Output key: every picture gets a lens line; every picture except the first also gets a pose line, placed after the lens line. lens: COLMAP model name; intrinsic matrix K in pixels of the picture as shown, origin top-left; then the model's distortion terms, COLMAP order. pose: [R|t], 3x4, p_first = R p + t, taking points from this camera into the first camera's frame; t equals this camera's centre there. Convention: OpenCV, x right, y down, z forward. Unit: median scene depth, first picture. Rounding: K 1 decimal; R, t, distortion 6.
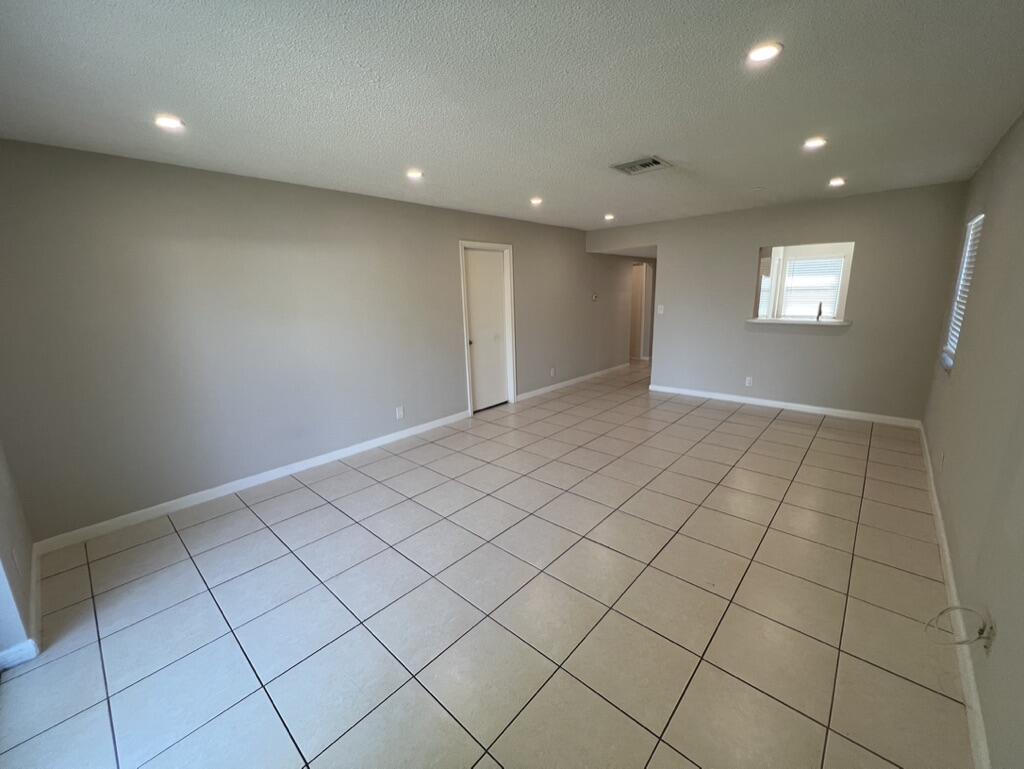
lens RADIAL K [[407.1, 0, 512.0], [0, 407.1, 384.5], [0, 0, 1]] dist [-0.010871, 0.005353]
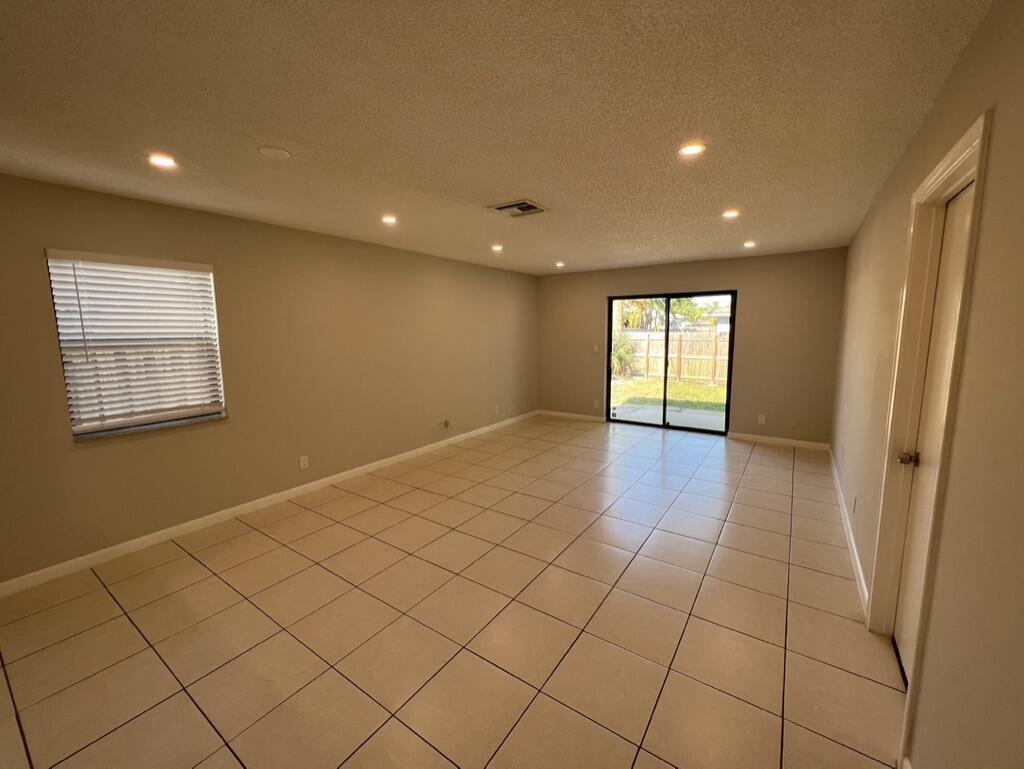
lens RADIAL K [[409.6, 0, 514.2], [0, 409.6, 378.0], [0, 0, 1]] dist [0.002071, 0.000185]
pose [[0.990408, 0.002489, 0.138148, -0.078107], [0.012446, 0.994166, -0.107137, 0.020966], [-0.137609, 0.107829, 0.984600, -0.082208]]
